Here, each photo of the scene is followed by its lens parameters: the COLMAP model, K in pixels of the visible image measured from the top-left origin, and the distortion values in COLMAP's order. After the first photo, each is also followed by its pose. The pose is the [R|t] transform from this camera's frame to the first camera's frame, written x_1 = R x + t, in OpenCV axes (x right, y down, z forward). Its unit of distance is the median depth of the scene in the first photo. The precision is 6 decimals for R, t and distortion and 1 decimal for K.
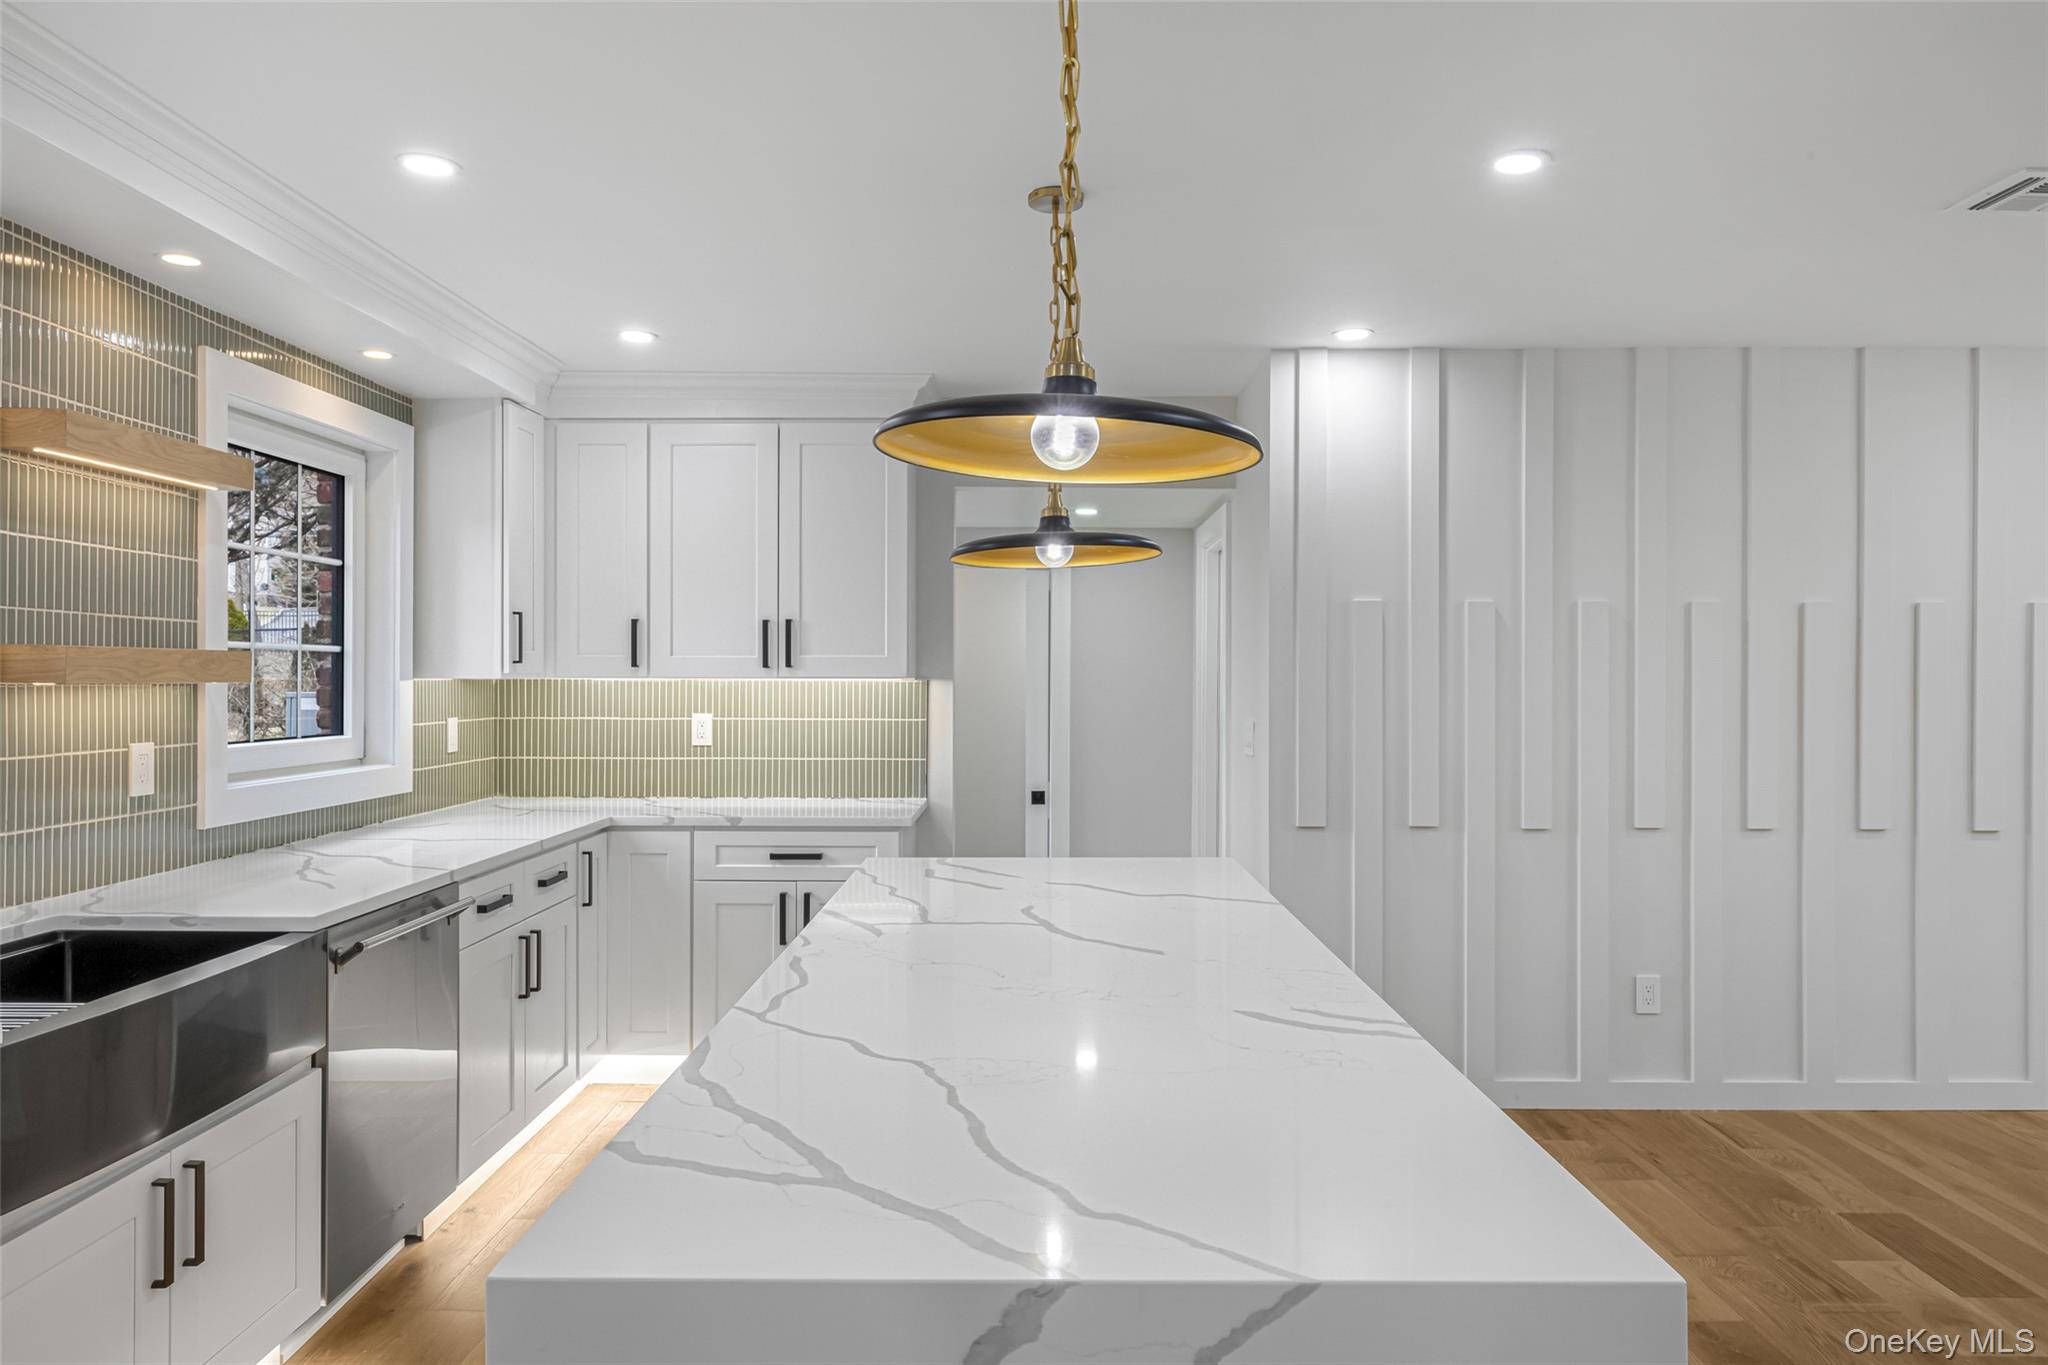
lens RADIAL K [[1352.7, 0, 1026.6], [0, 1352.7, 676.5], [0, 0, 1]] dist [-0.001381, -0.000317]
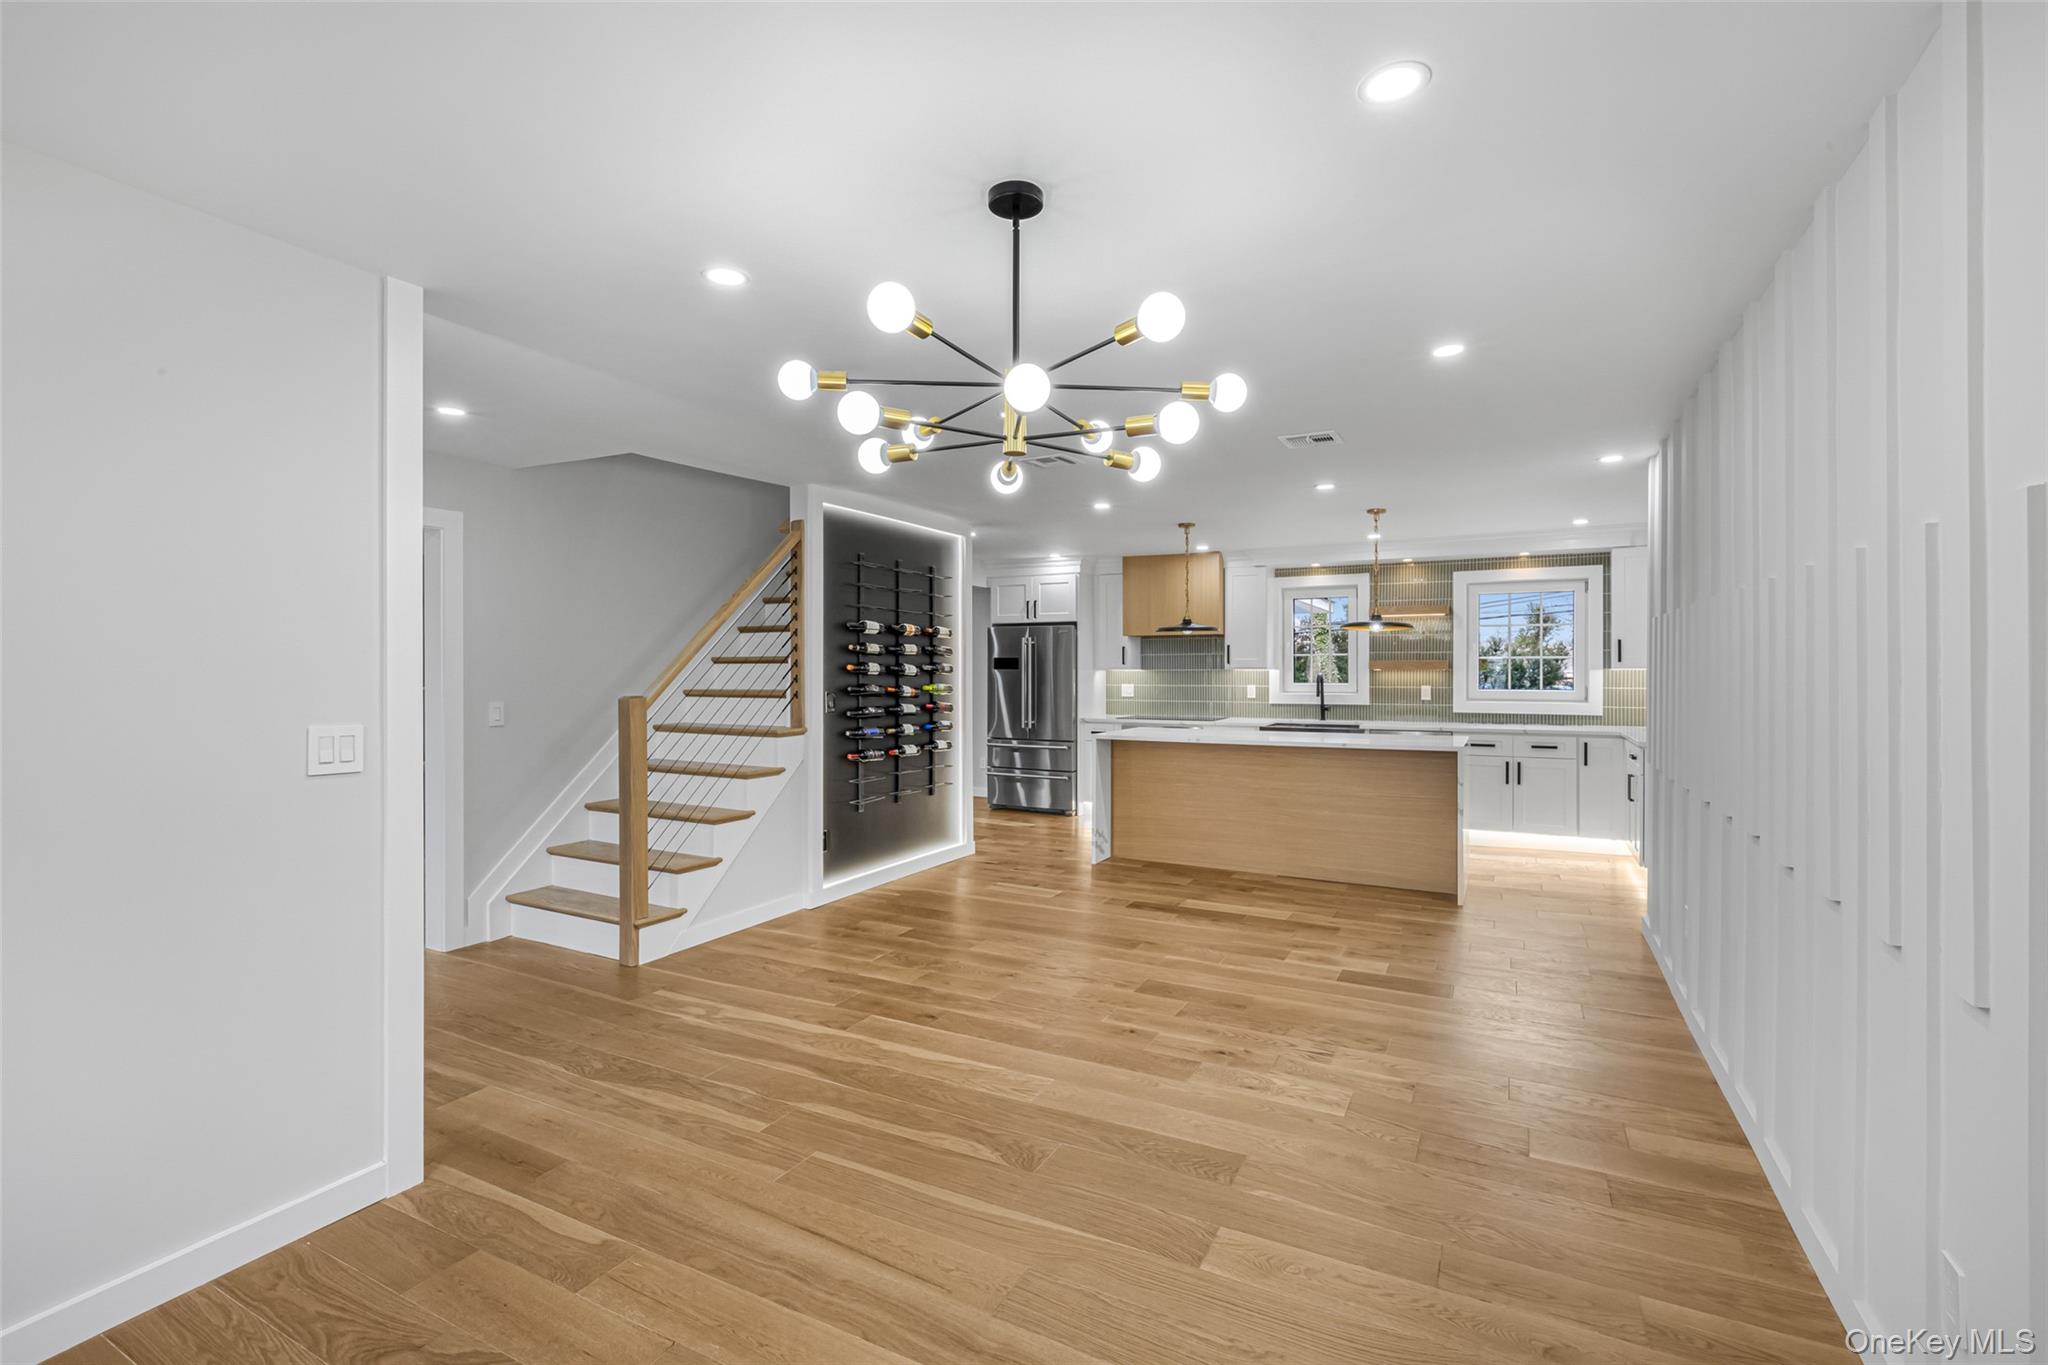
lens RADIAL K [[917.6, 0, 1026.0], [0, 917.6, 674.8], [0, 0, 1]] dist [-0.000104, -0.000002]
pose [[-0.463837, 0.000728, -0.885920, 2.090522], [-0.000059, 1.000000, 0.000853, 0.016051], [0.885921, 0.000447, -0.463837, 1.195531]]
